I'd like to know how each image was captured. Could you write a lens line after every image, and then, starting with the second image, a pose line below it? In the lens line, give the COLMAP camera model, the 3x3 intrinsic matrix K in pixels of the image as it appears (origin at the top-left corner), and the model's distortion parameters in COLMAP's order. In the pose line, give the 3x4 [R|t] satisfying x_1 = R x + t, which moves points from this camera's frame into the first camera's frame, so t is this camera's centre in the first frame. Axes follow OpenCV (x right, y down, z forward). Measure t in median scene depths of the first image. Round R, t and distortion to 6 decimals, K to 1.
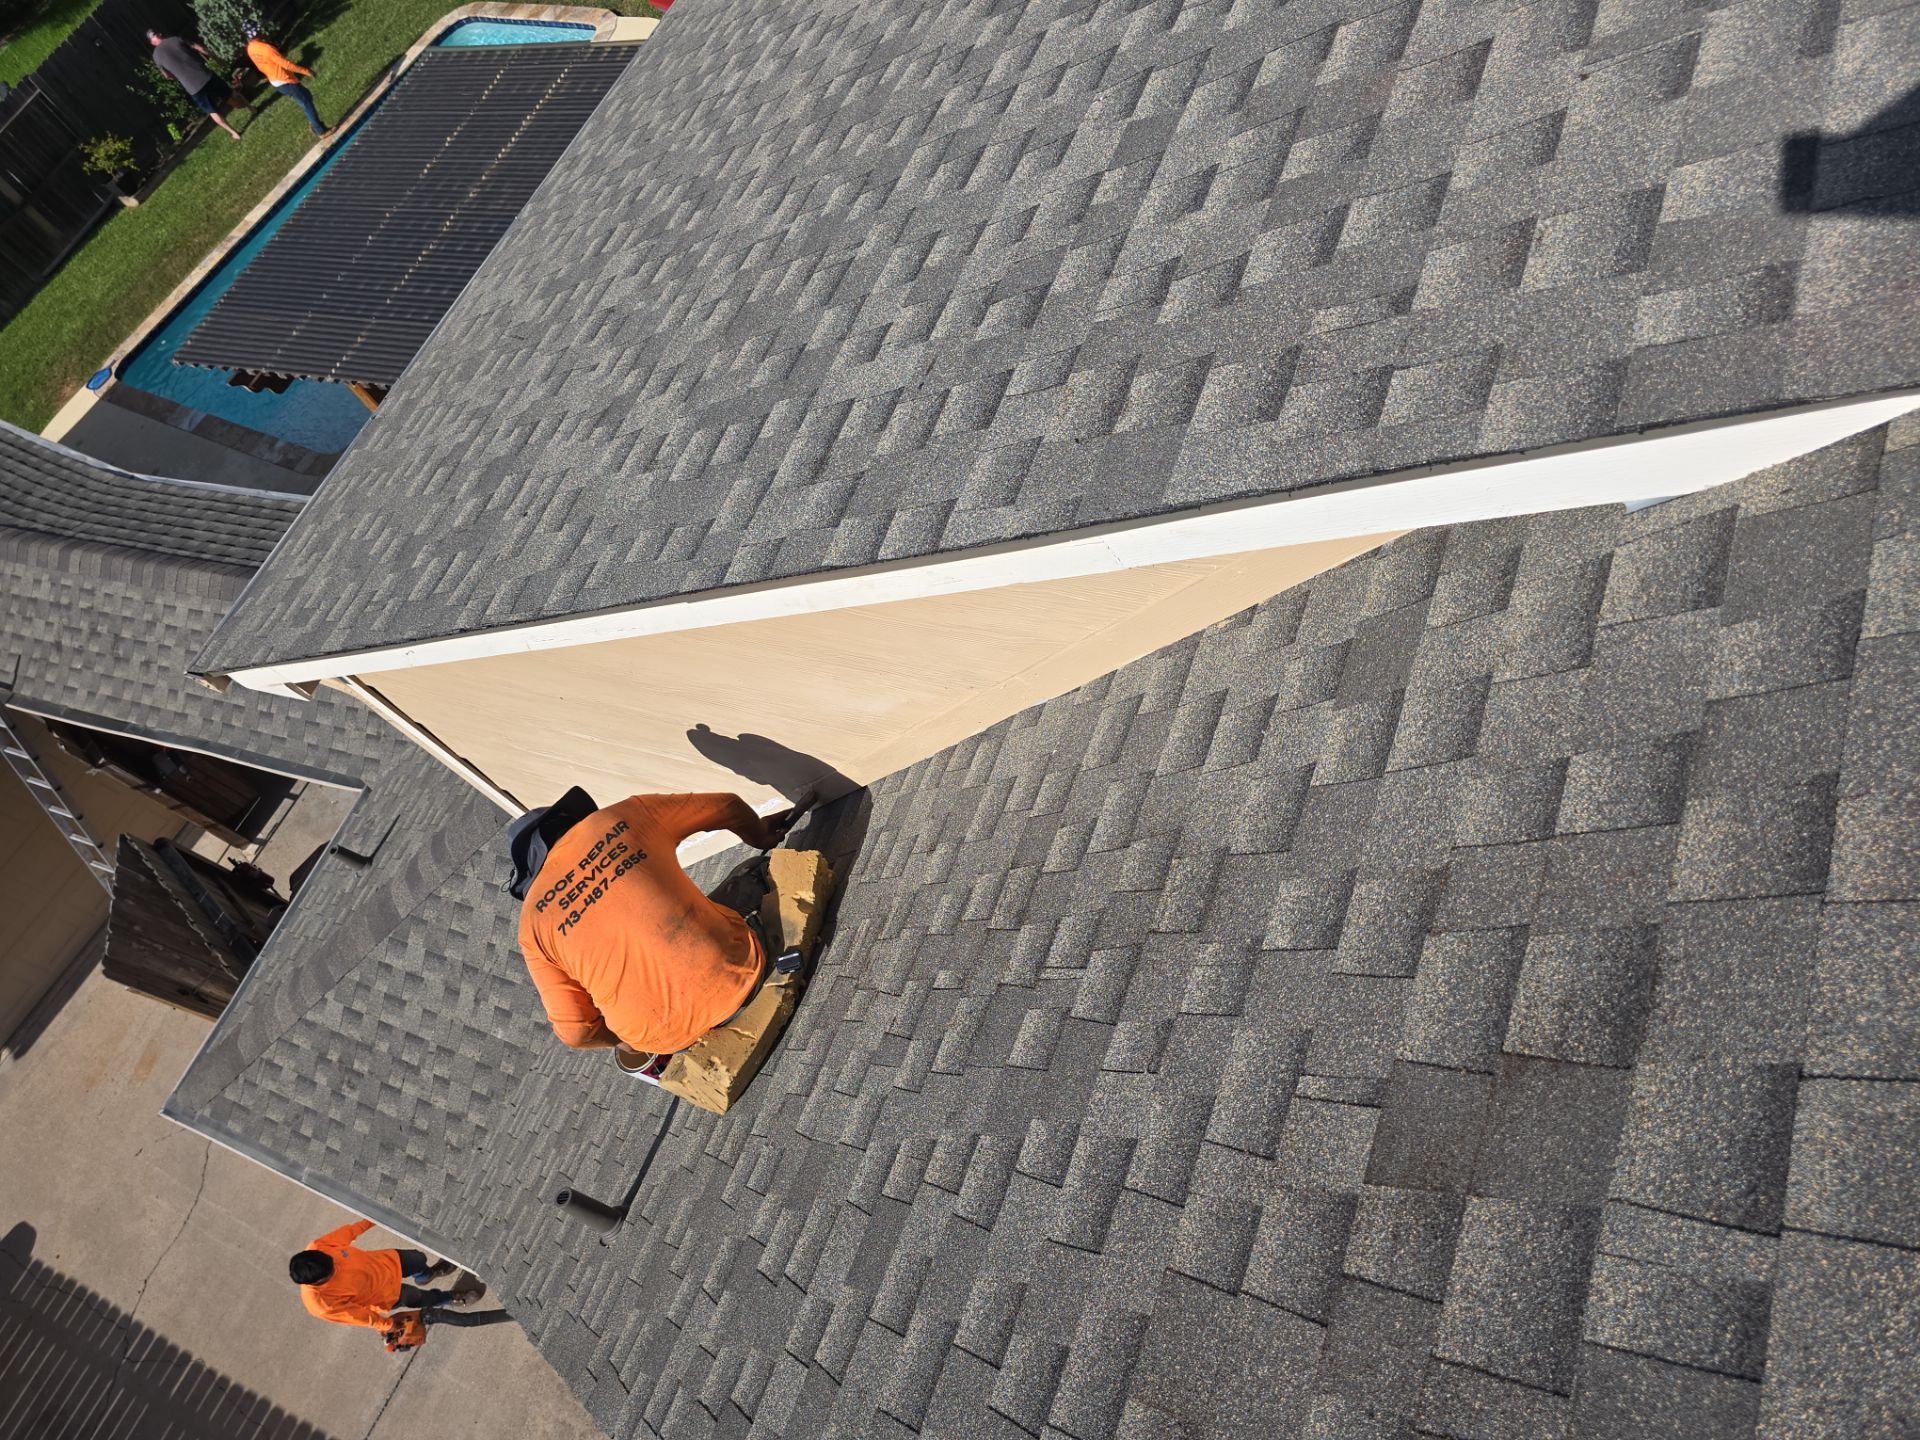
lens RADIAL K [[1296.5, 0, 964.1], [0, 1296.5, 722.6], [0, 0, 1]] dist [0.053561, -0.047069]
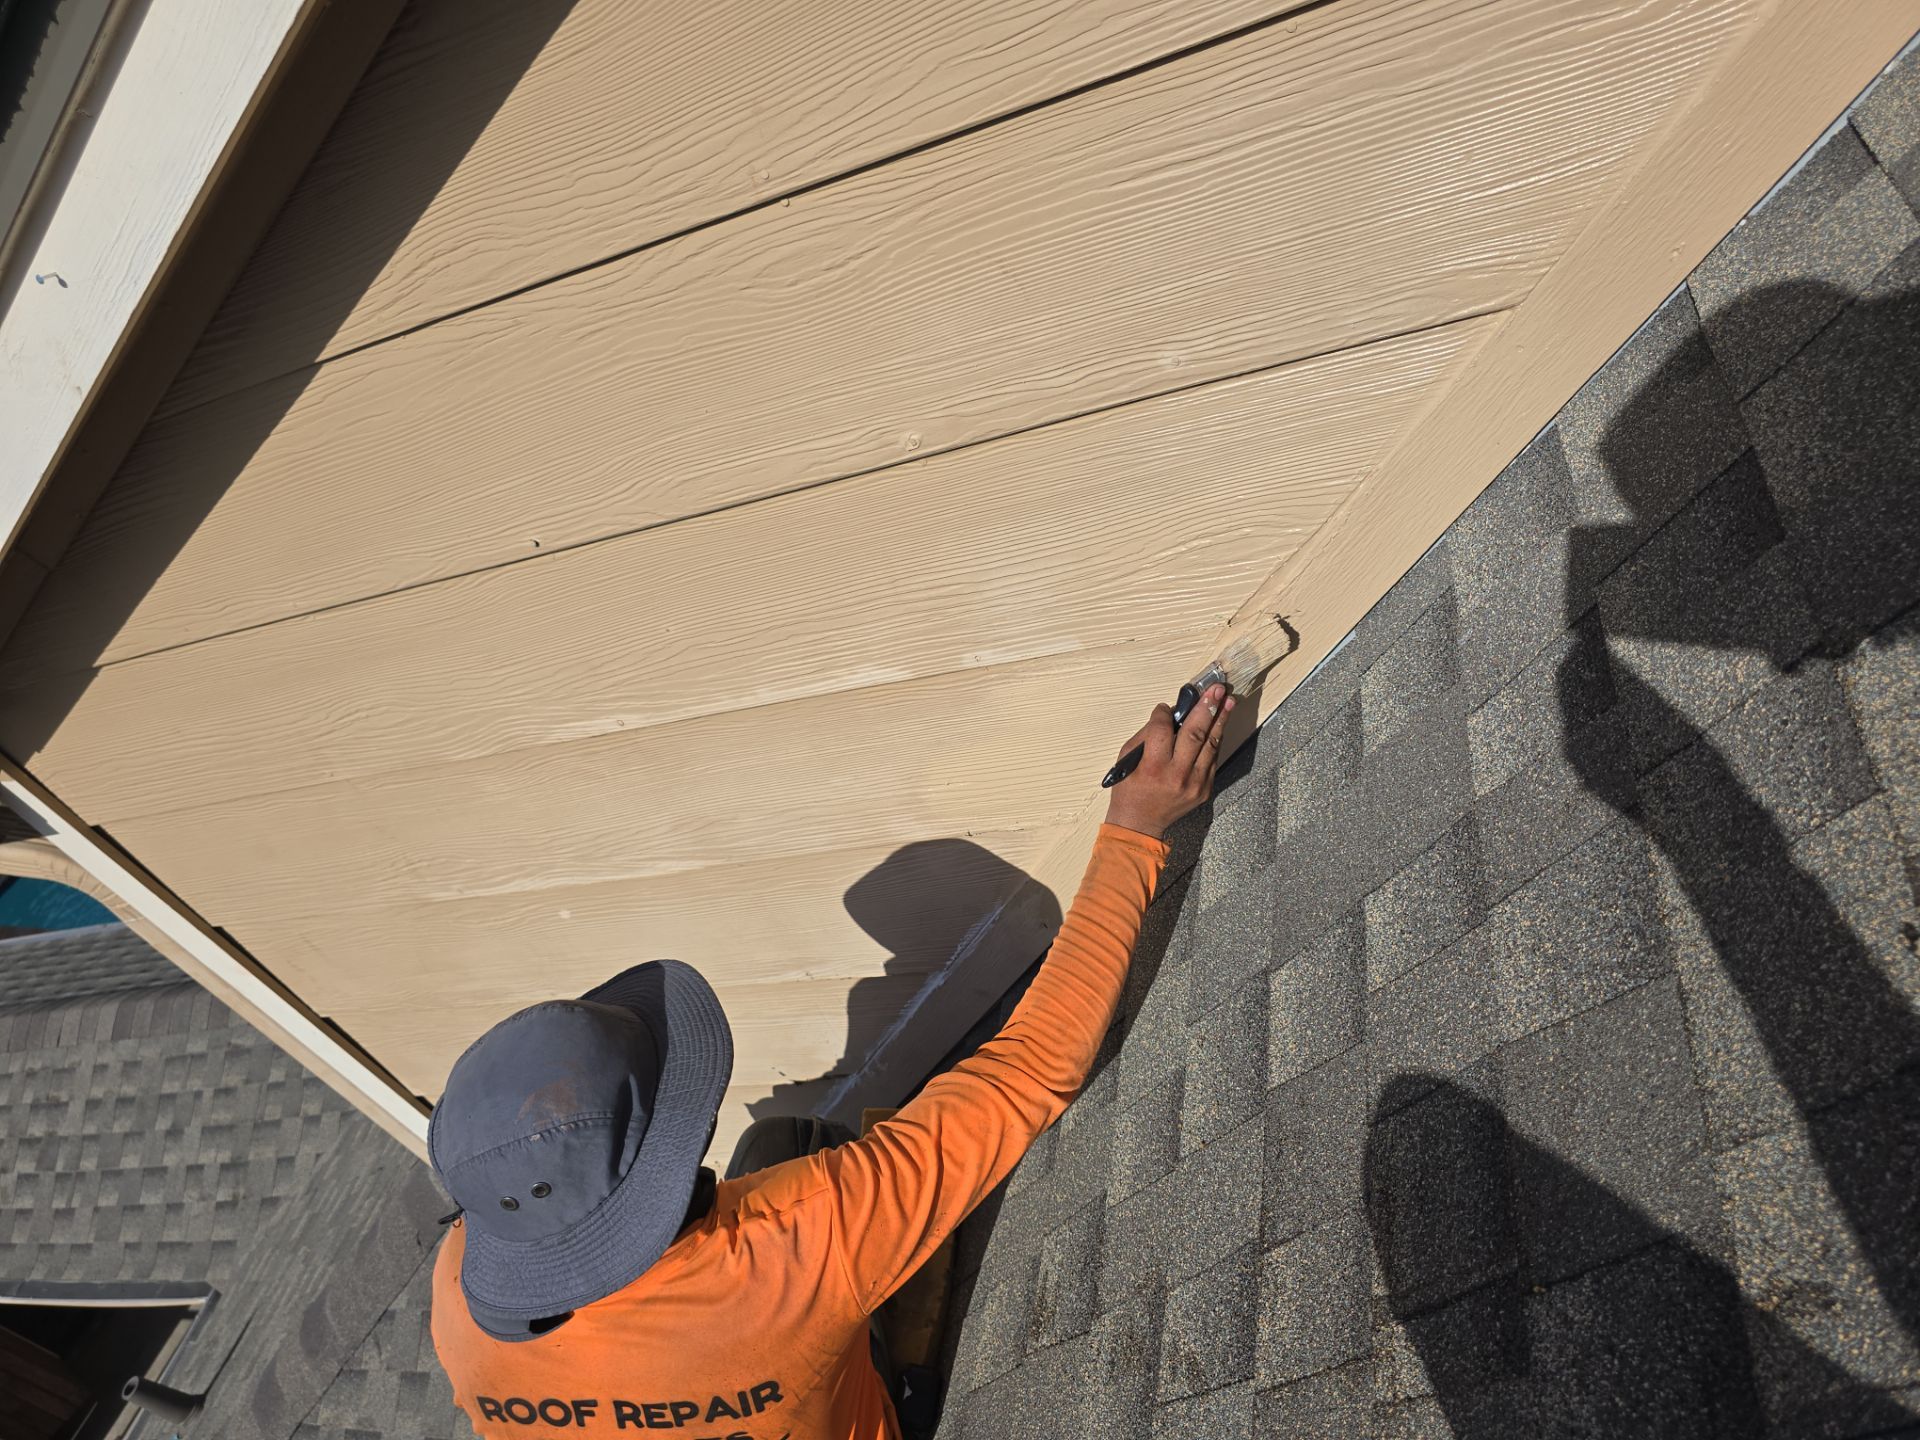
lens RADIAL K [[1296.5, 0, 965.4], [0, 1296.5, 723.9], [0, 0, 1]] dist [0.053561, -0.047069]
pose [[0.982608, -0.171785, 0.070511, -0.110266], [0.185649, 0.917079, -0.352846, 0.087796], [-0.004051, 0.359800, 0.933021, 0.330840]]
